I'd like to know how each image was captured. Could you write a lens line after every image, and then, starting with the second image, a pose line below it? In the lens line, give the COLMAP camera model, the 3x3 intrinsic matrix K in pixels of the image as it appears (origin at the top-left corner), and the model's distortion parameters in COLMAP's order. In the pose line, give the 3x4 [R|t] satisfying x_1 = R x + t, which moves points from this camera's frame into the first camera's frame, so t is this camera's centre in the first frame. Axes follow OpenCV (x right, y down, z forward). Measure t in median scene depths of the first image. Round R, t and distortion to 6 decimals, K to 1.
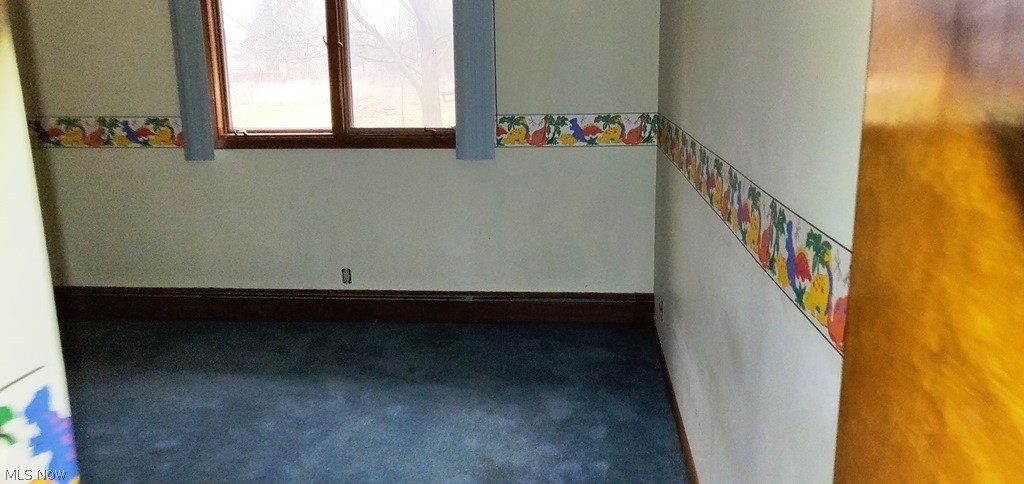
lens RADIAL K [[807.9, 0, 506.2], [0, 807.9, 240.9], [0, 0, 1]] dist [0.013816, 0.019132]
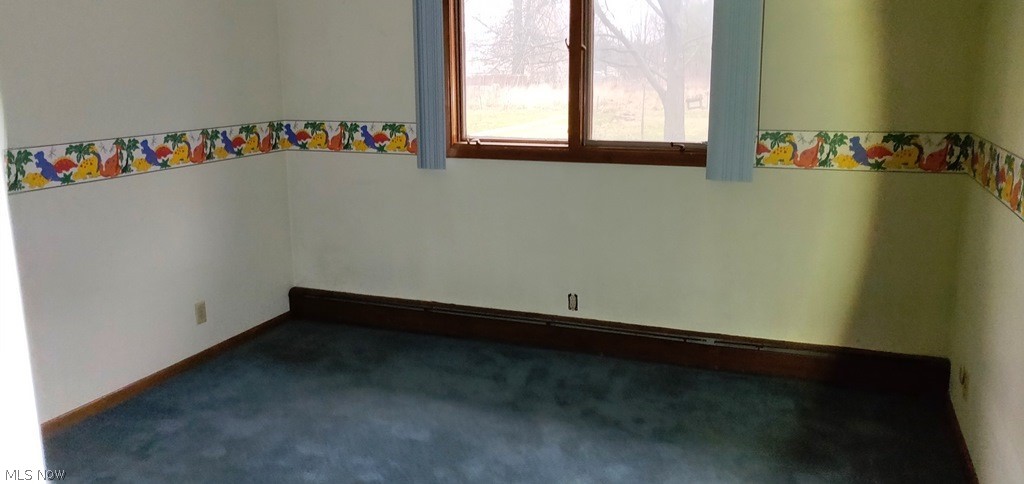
lens RADIAL K [[807.9, 0, 508.9], [0, 807.9, 241.0], [0, 0, 1]] dist [0.013816, 0.019132]
pose [[0.958864, 0.066734, -0.275911, -0.020514], [-0.068033, 0.997671, 0.004870, -0.025031], [0.275594, 0.014102, 0.961171, 0.106696]]
